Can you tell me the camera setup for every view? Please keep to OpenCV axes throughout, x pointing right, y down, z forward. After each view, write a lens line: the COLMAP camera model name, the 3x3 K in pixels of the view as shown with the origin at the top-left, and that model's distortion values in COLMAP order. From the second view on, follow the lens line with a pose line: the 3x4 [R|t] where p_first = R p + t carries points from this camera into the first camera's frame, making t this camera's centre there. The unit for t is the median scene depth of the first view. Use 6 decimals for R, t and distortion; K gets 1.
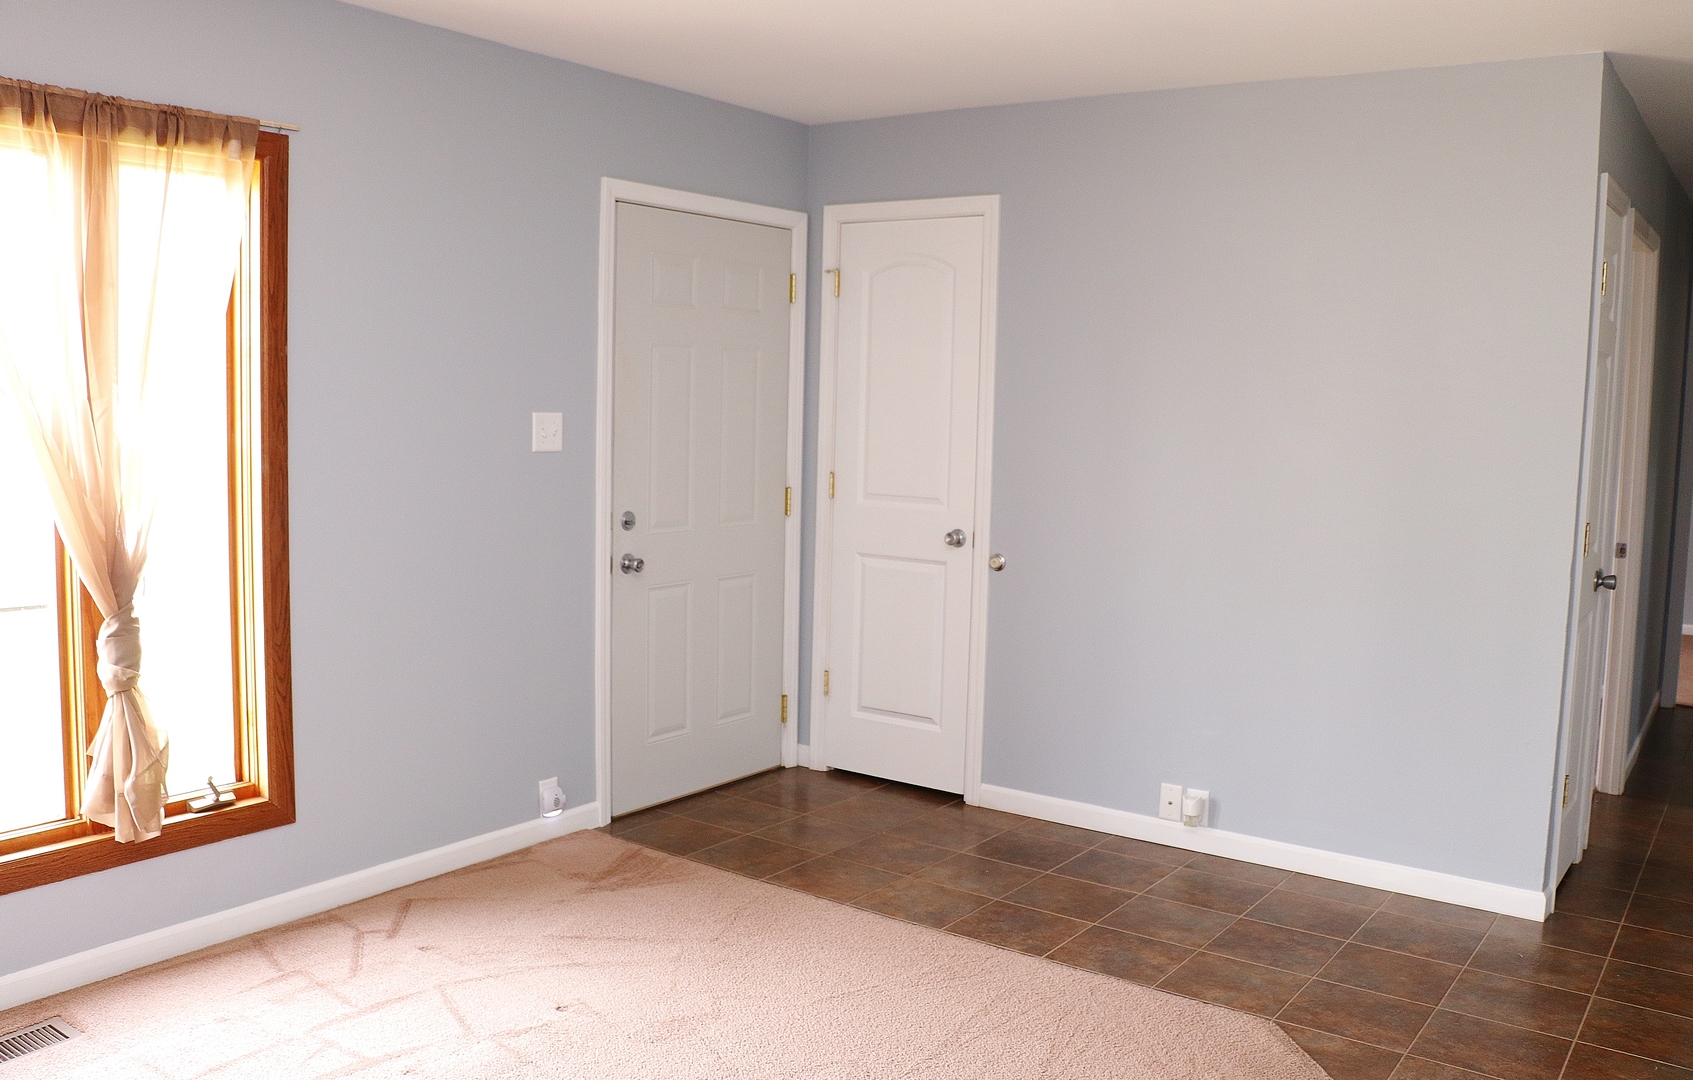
lens RADIAL K [[1420.5, 0, 847.2], [0, 1420.5, 527.1], [0, 0, 1]] dist [-0.077083, 0.026428]
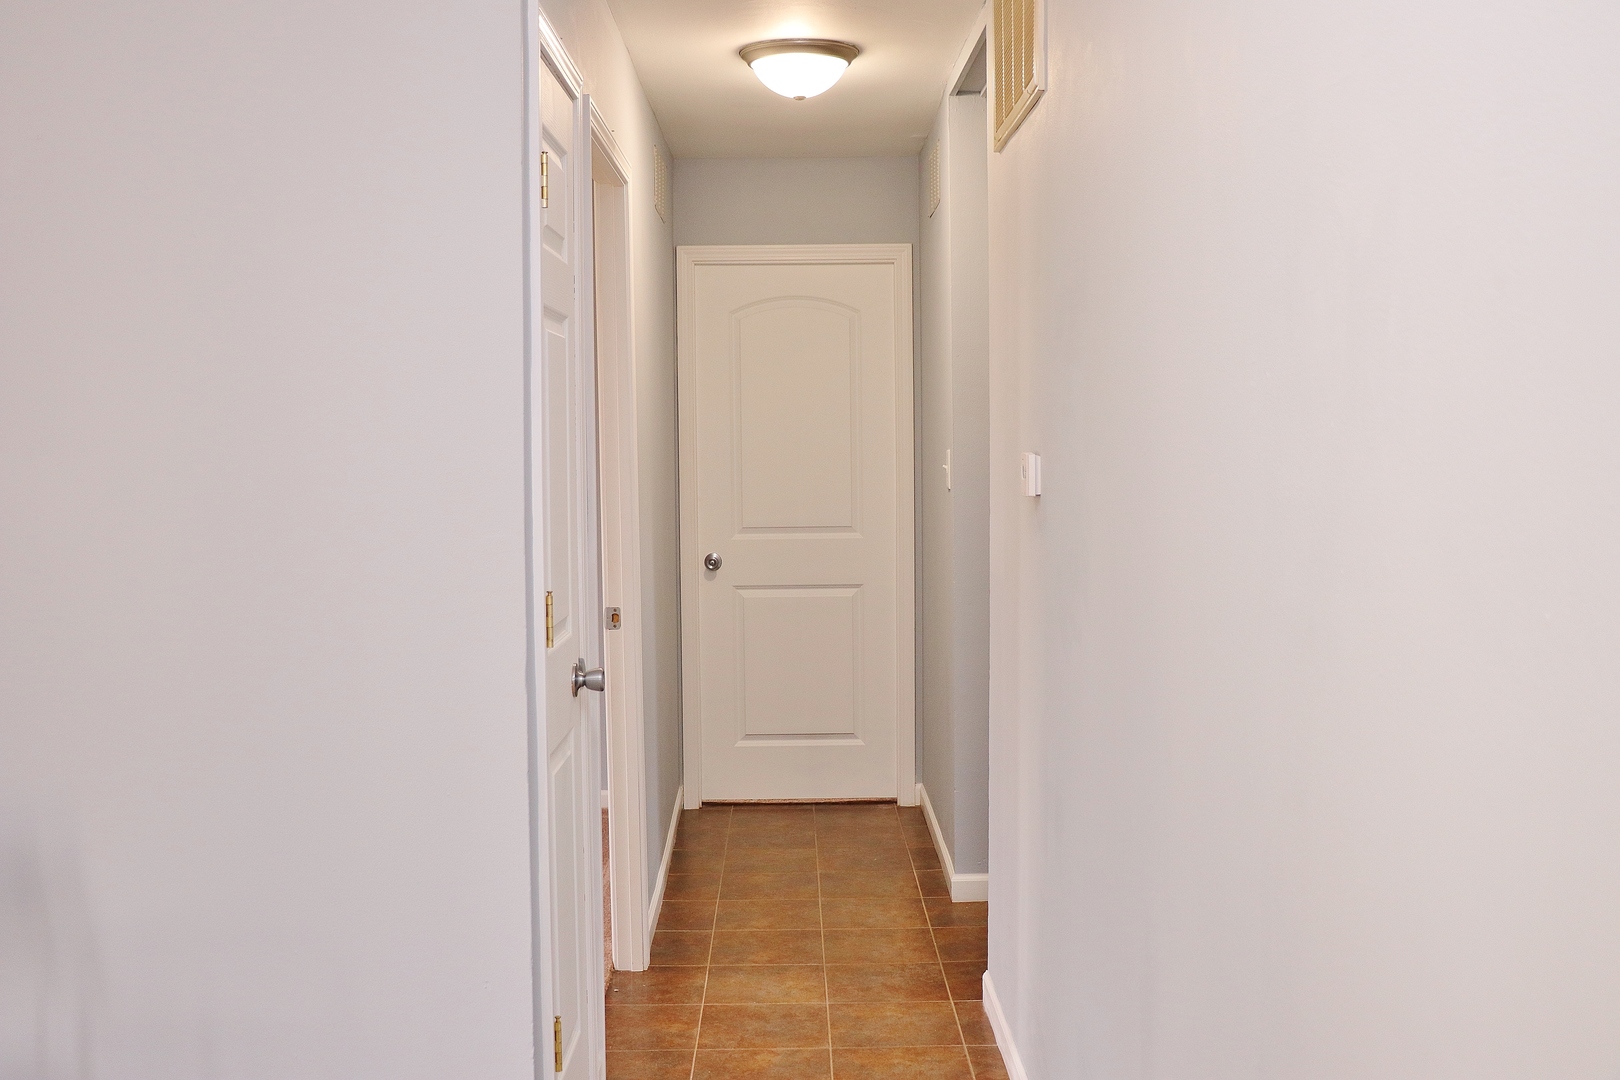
lens RADIAL K [[1809.0, 0, 809.5], [0, 1809.0, 540.4], [0, 0, 1]] dist [-0.064342, 0.000000]
pose [[0.816340, -0.064113, 0.574002, 0.133776], [0.086079, 0.996226, -0.011148, -0.003970], [-0.571121, 0.058510, 0.818778, 0.224830]]
